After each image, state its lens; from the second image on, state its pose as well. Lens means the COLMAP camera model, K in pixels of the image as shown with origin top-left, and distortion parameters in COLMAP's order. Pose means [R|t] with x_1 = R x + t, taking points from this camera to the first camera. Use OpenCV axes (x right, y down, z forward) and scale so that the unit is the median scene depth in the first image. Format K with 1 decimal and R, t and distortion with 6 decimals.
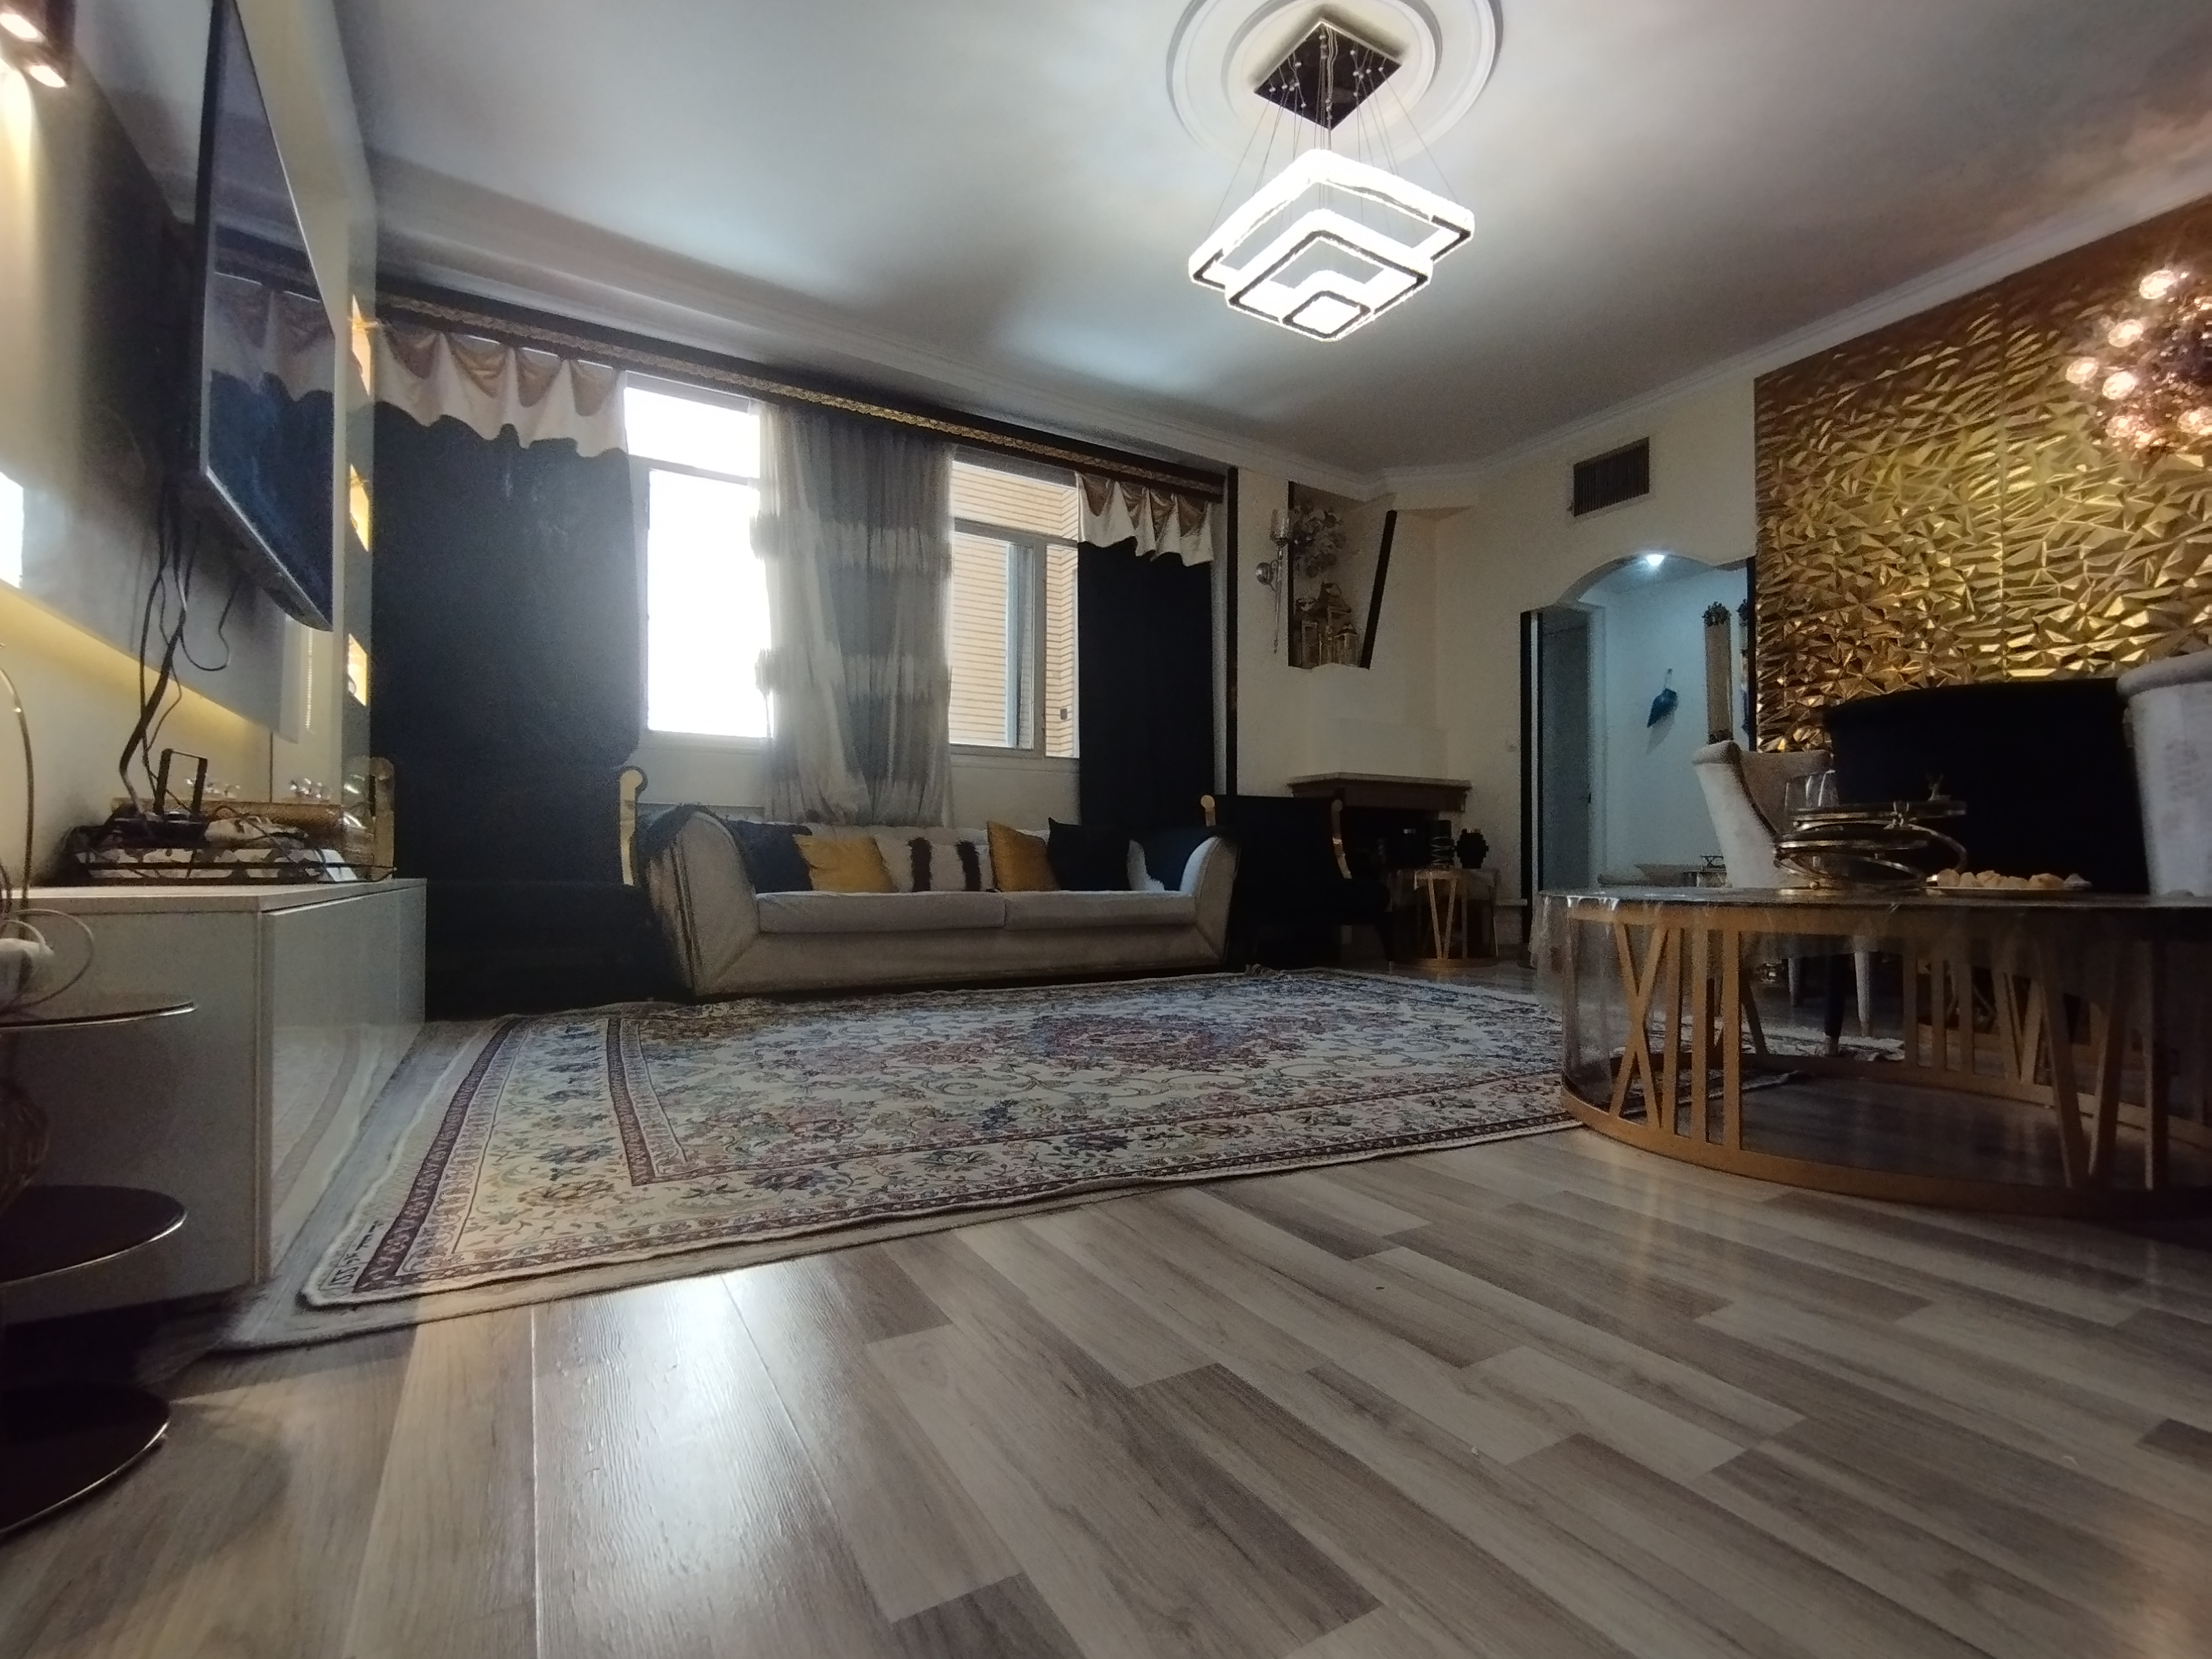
lens RADIAL K [[1021.9, 0, 1146.4], [0, 1021.9, 866.2], [0, 0, 1]] dist [0.011712, -0.005615]
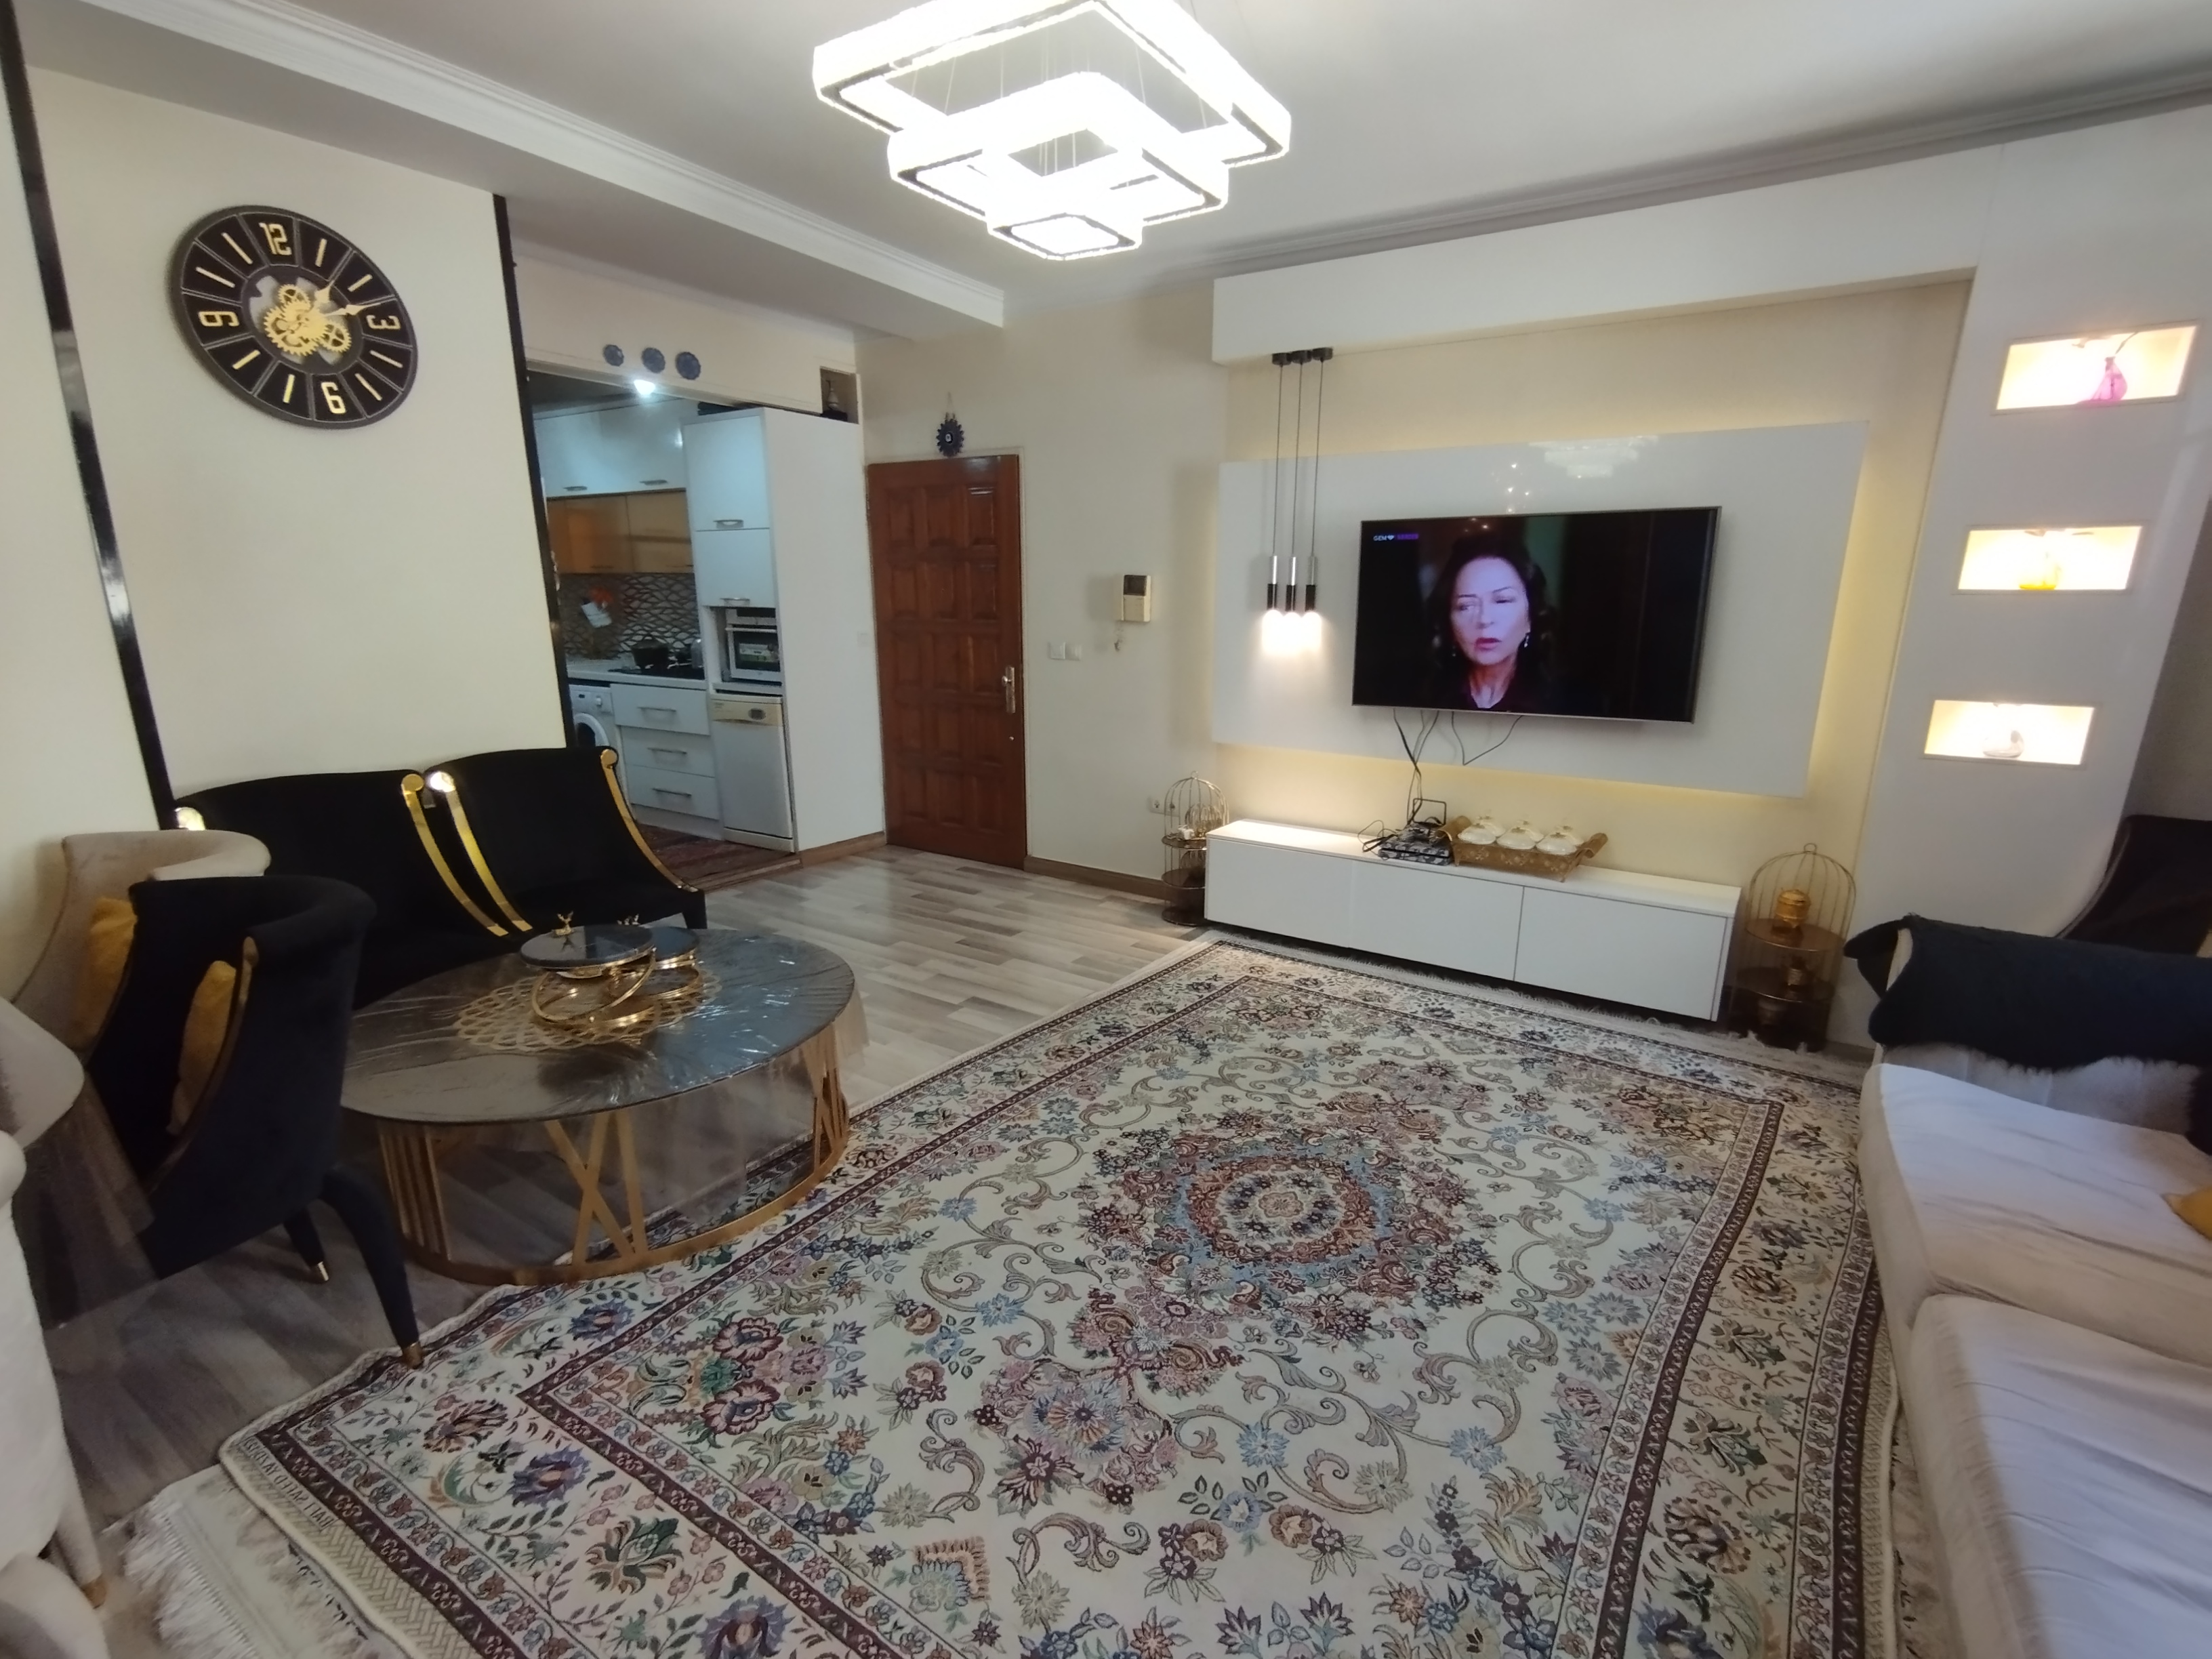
lens RADIAL K [[1021.9, 0, 1146.4], [0, 1021.9, 866.2], [0, 0, 1]] dist [0.011712, -0.005615]
pose [[-0.897816, 0.103687, -0.427990, 0.285067], [-0.011319, 0.966131, 0.257806, -0.219142], [0.440225, 0.236306, -0.866234, 1.079631]]
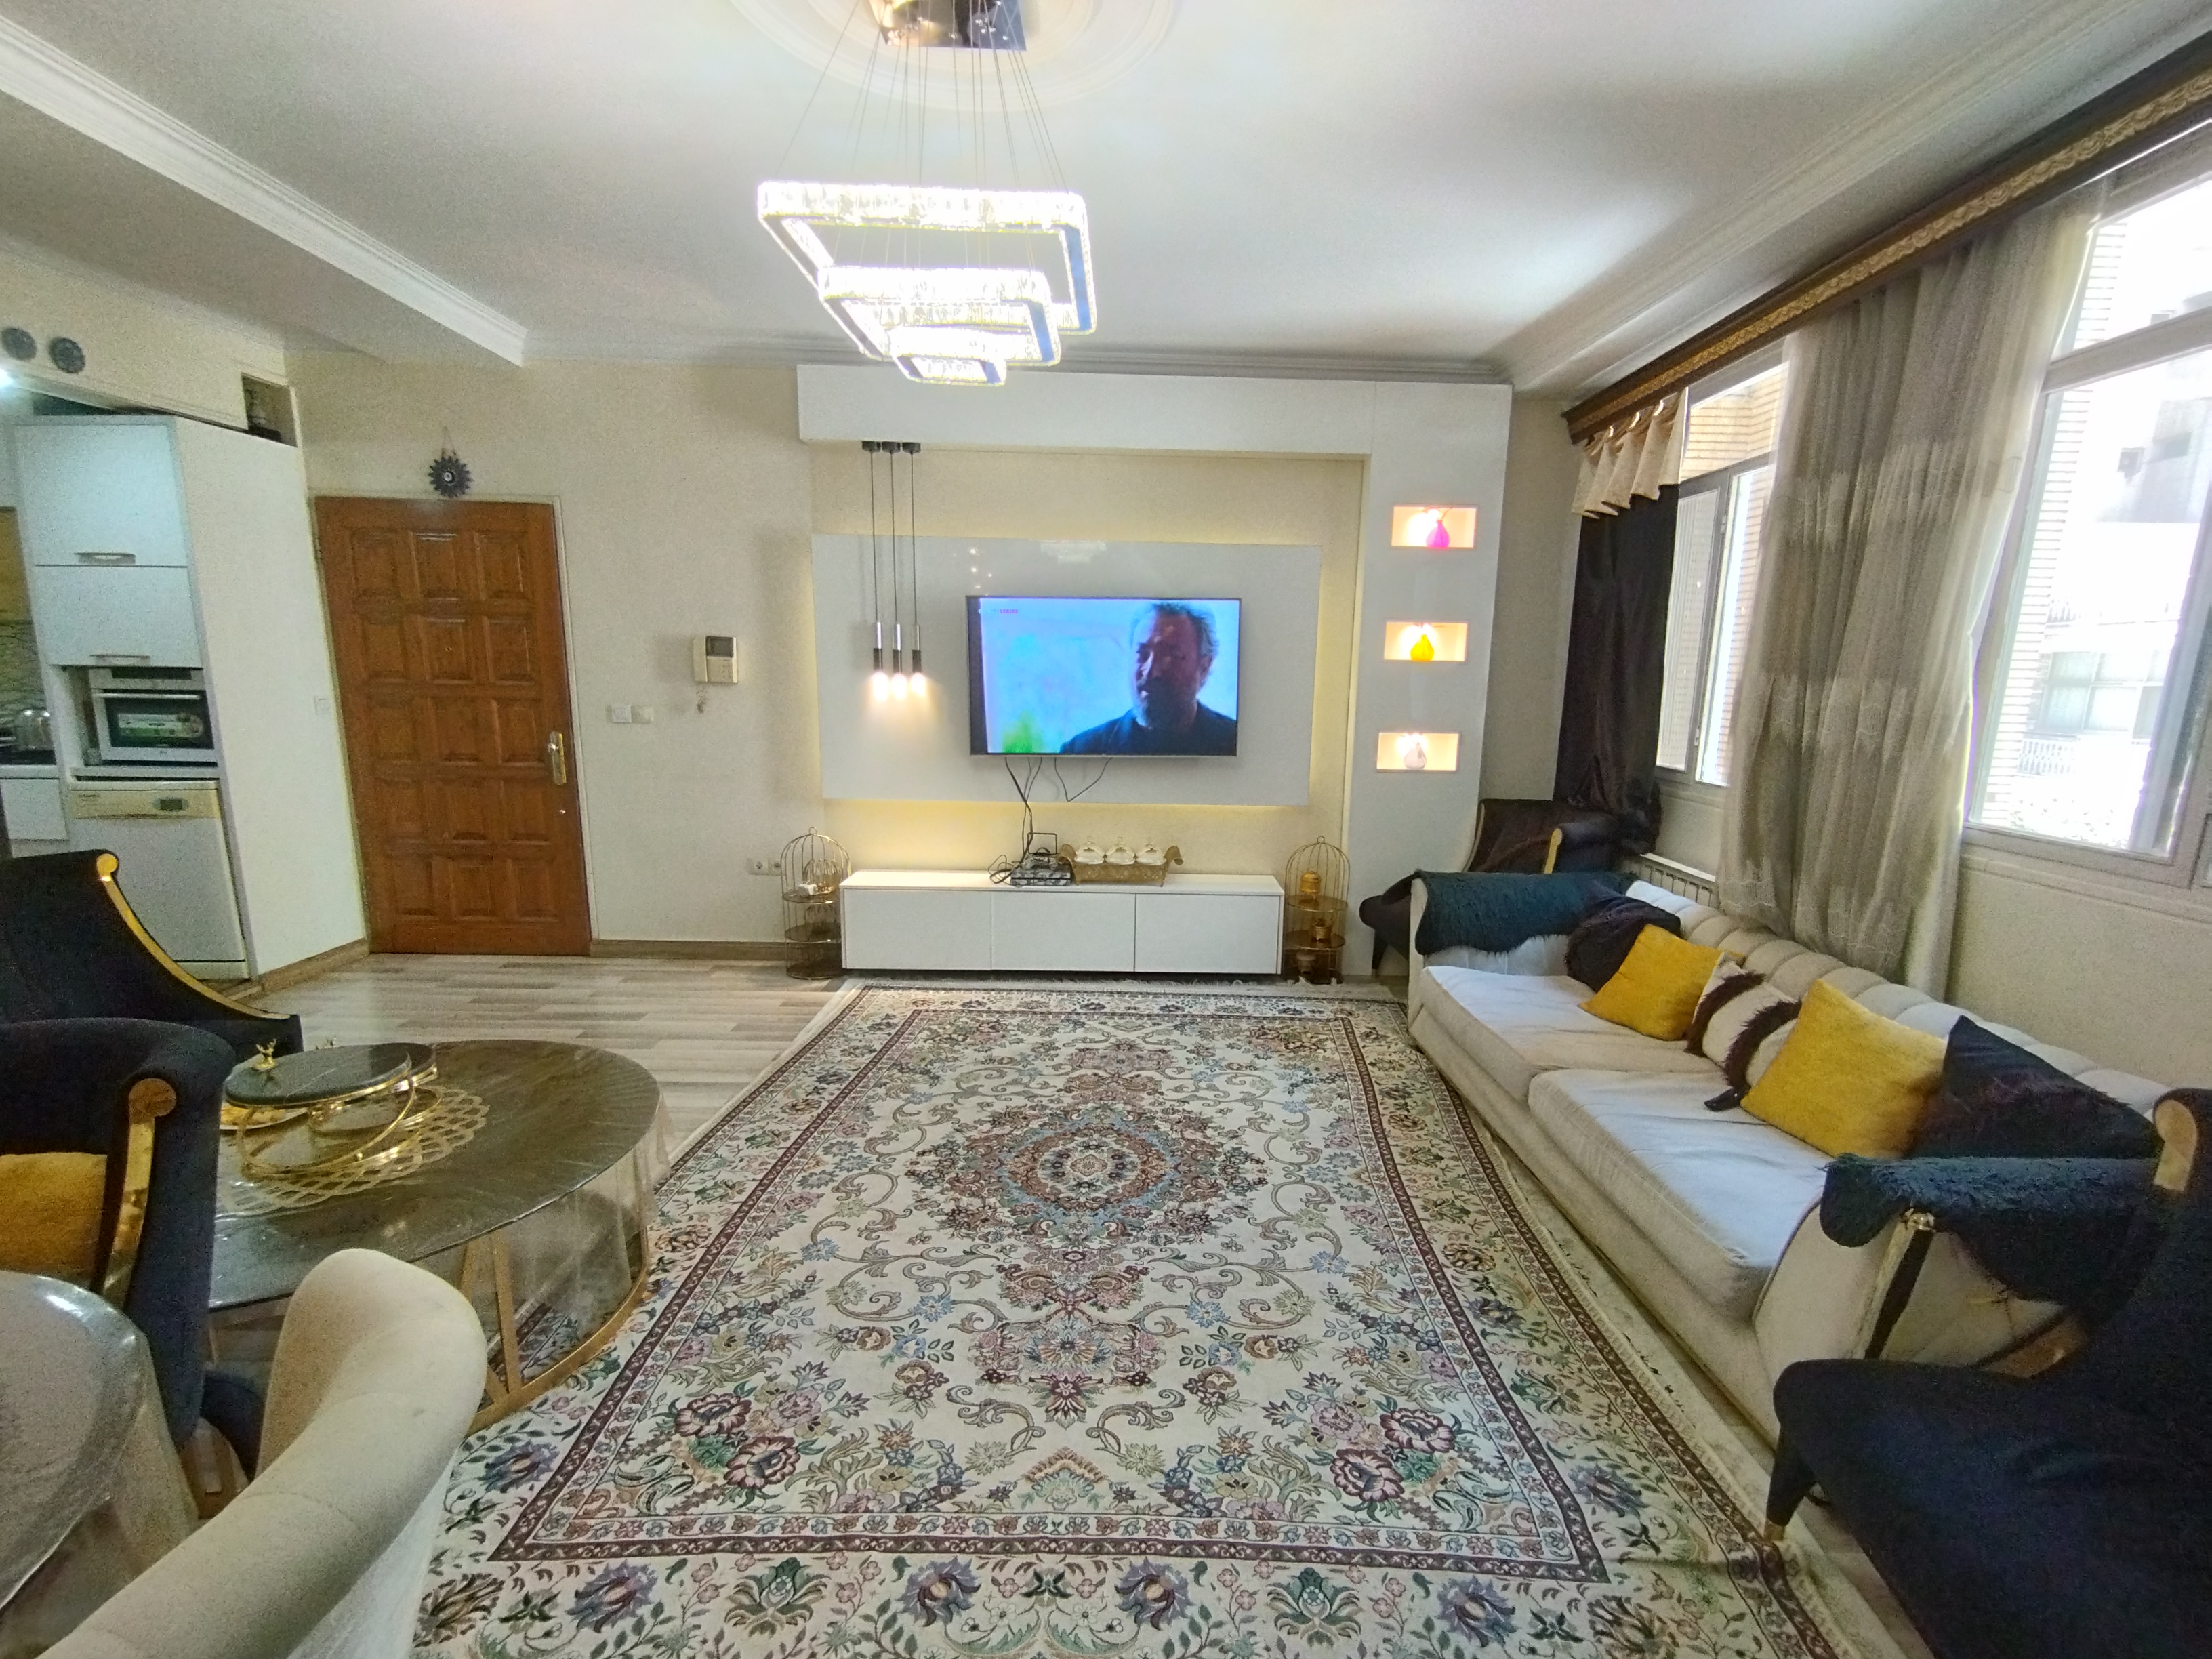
lens RADIAL K [[1021.9, 0, 1146.4], [0, 1021.9, 866.2], [0, 0, 1]] dist [0.011712, -0.005615]
pose [[-0.503433, 0.157268, -0.849601, 0.520805], [-0.019506, 0.980976, 0.193145, -0.217424], [0.863814, 0.113808, -0.490788, 1.006307]]
